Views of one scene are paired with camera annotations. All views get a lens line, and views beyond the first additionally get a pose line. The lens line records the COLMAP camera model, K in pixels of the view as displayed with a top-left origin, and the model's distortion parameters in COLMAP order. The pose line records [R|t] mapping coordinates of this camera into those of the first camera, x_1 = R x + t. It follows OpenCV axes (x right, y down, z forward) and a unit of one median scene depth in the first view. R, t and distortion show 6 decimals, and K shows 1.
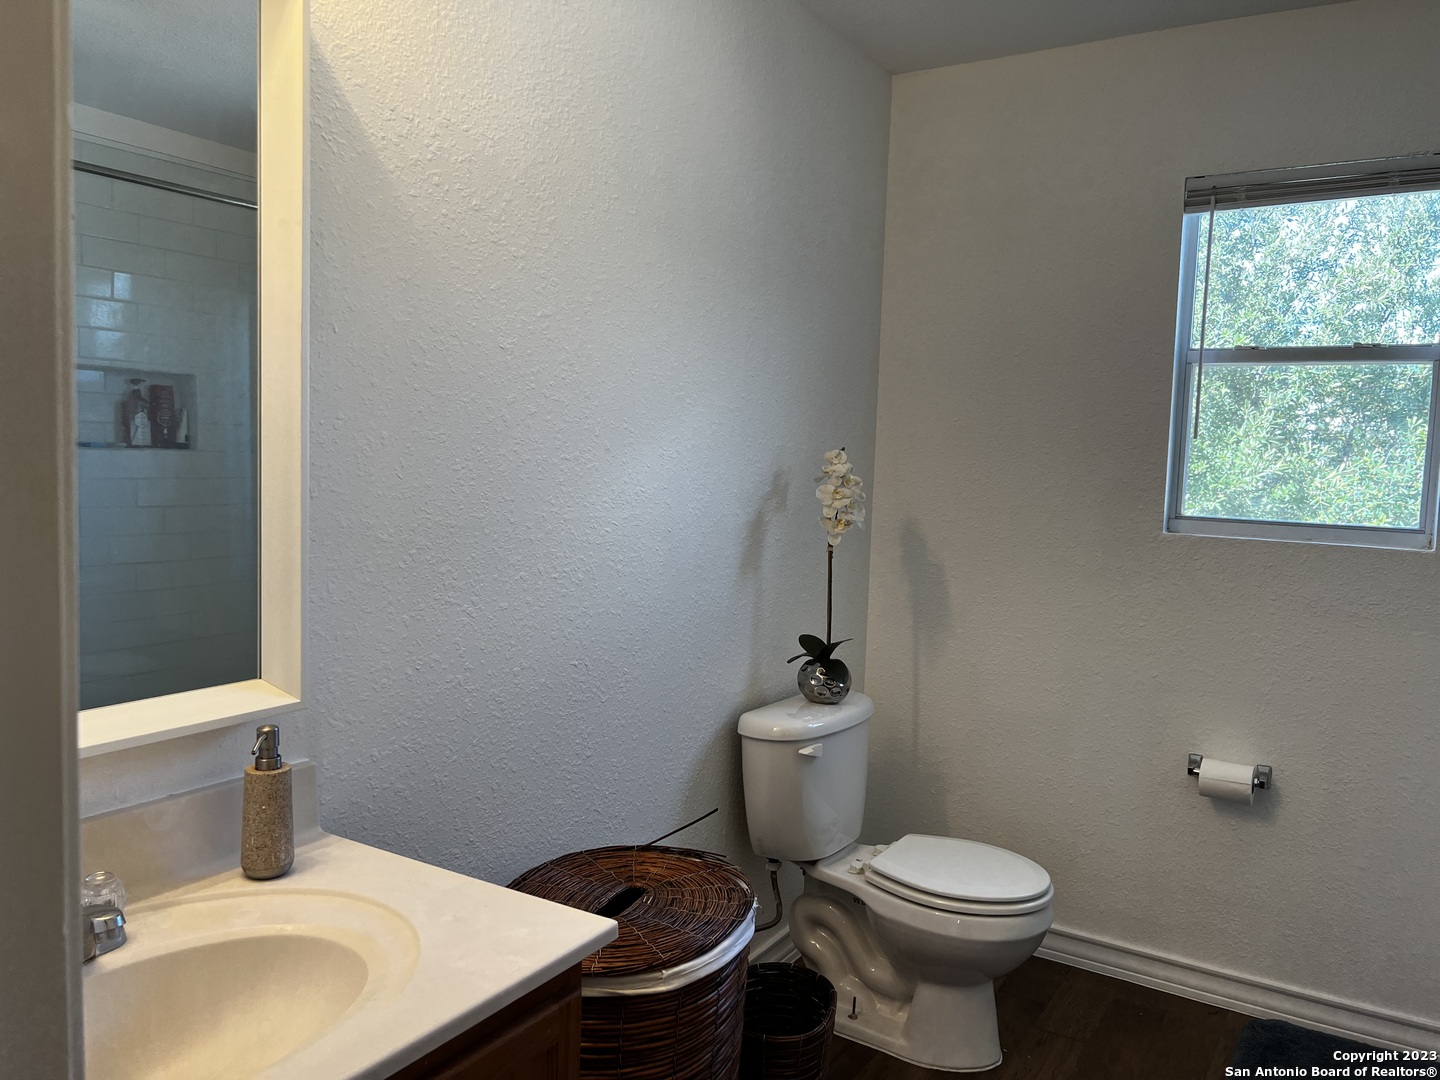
lens RADIAL K [[1075.7, 0, 720.7], [0, 1075.7, 540.6], [0, 0, 1]] dist [0.064736, -0.076475]
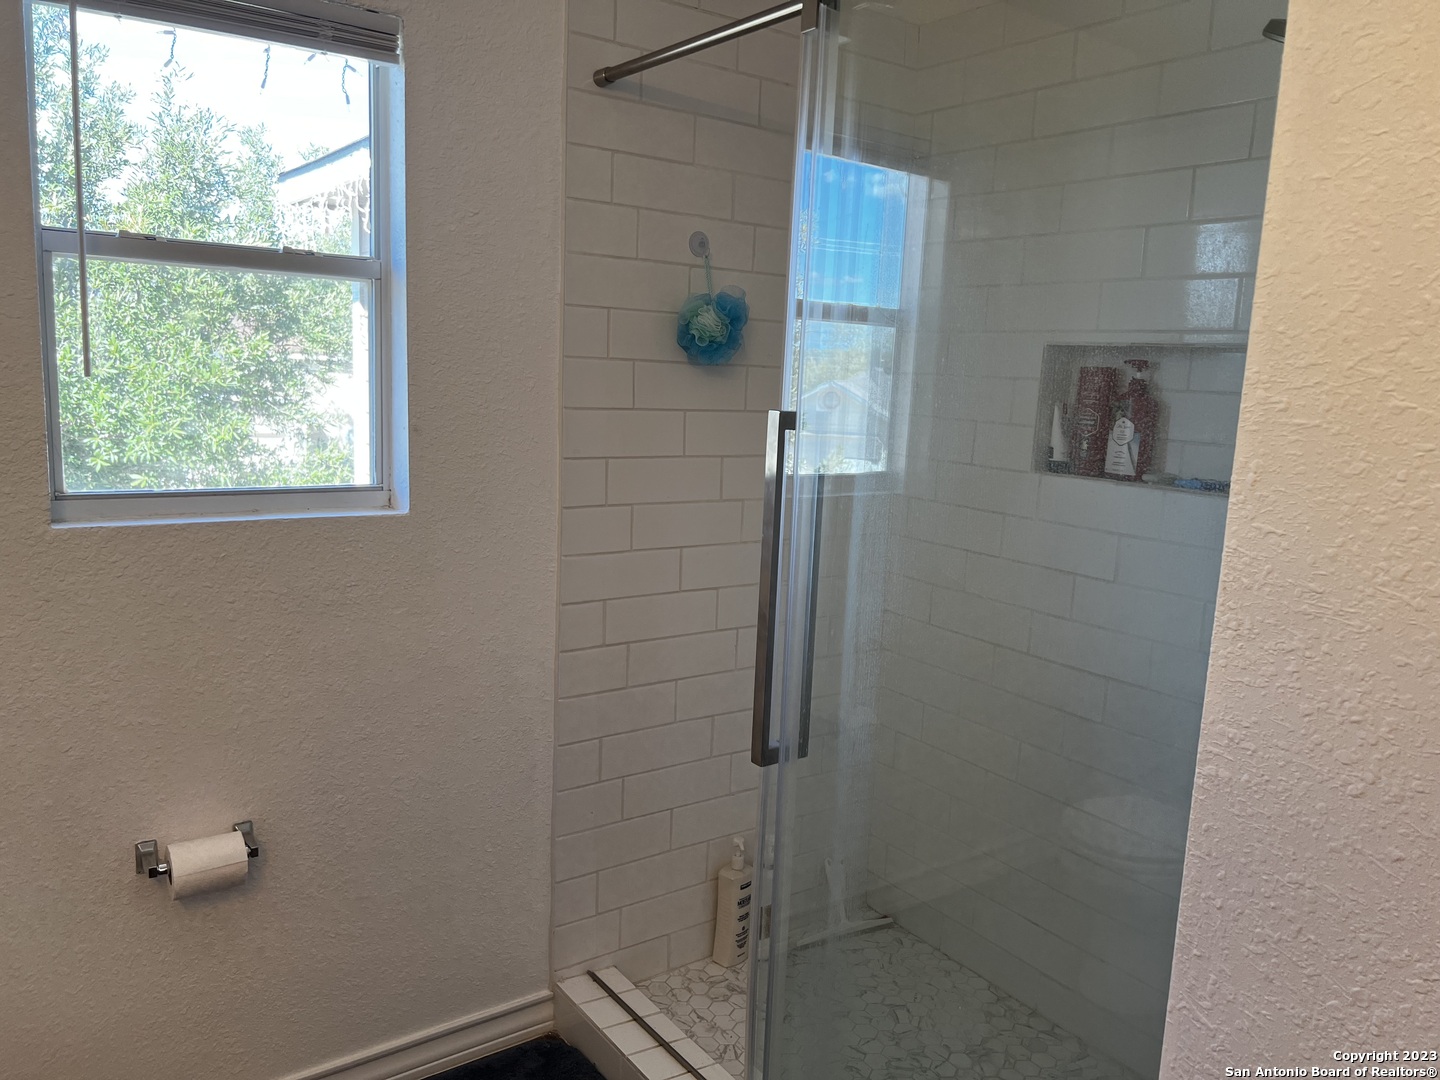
lens RADIAL K [[1075.7, 0, 721.3], [0, 1075.7, 539.0], [0, 0, 1]] dist [0.064736, -0.076475]
pose [[0.357374, -0.167471, 0.918824, -0.031516], [0.043026, 0.985700, 0.162925, -0.089651], [-0.932970, -0.018692, 0.359469, 0.434415]]
